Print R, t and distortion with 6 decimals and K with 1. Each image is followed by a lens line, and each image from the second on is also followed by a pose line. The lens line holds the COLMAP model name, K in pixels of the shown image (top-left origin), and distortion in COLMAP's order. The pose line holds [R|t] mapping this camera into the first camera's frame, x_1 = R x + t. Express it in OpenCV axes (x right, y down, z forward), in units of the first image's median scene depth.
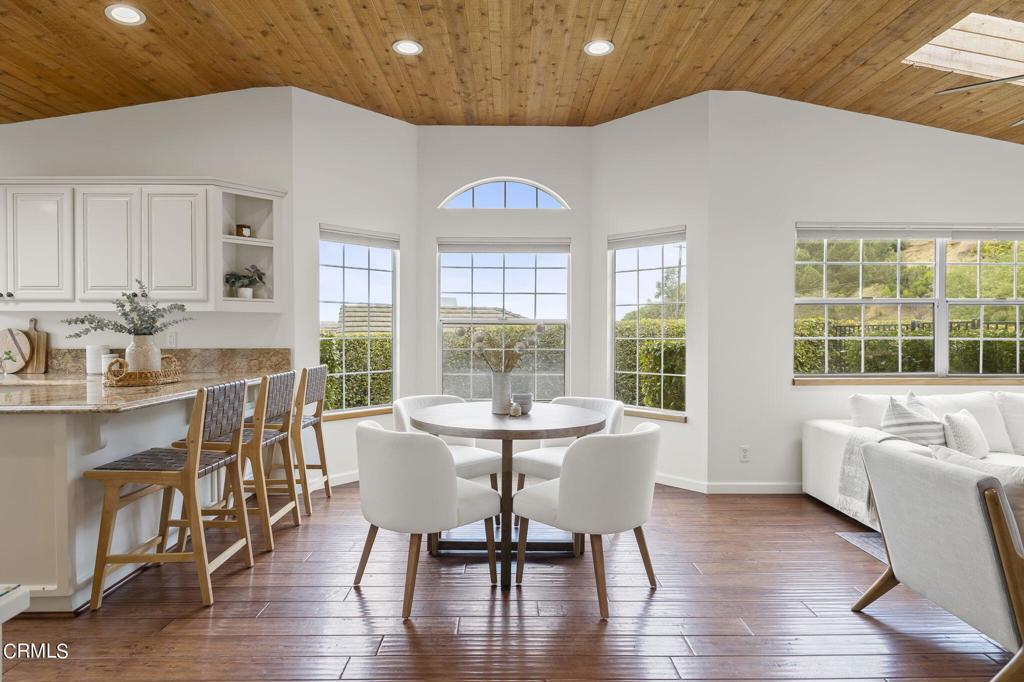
lens RADIAL K [[580.6, 0, 512.0], [0, 580.6, 341.0], [0, 0, 1]] dist [-0.002854, 0.001079]
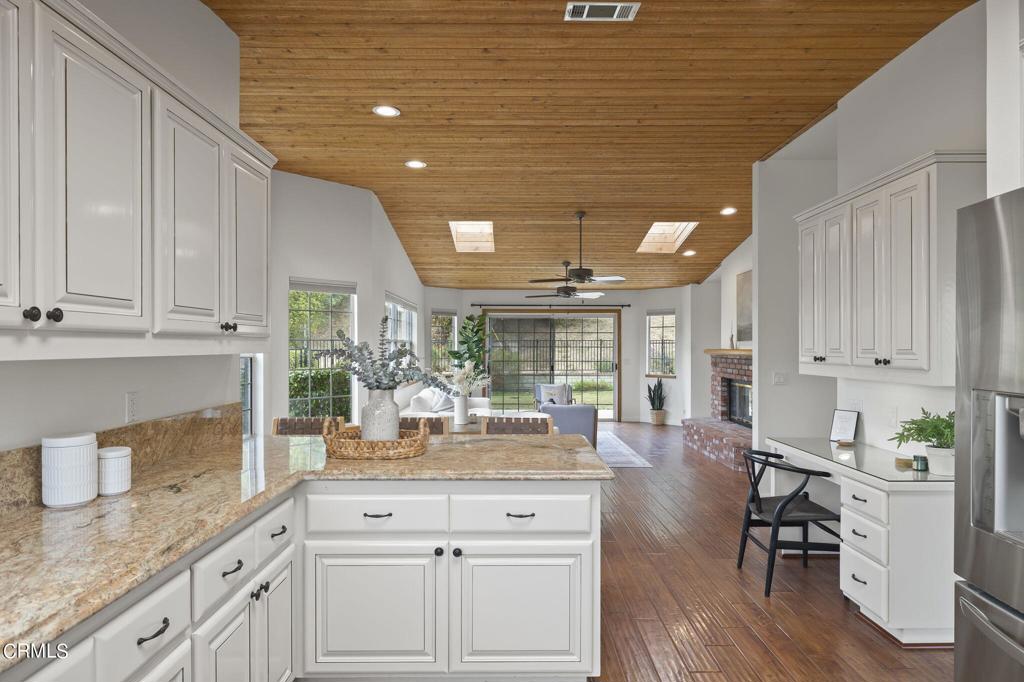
lens RADIAL K [[580.6, 0, 512.0], [0, 580.6, 341.0], [0, 0, 1]] dist [-0.002854, 0.001079]
pose [[0.006353, 0.005474, 0.999965, -1.151288], [0.016969, 0.999840, -0.005581, -0.054705], [-0.999836, 0.017004, 0.006259, 0.686883]]
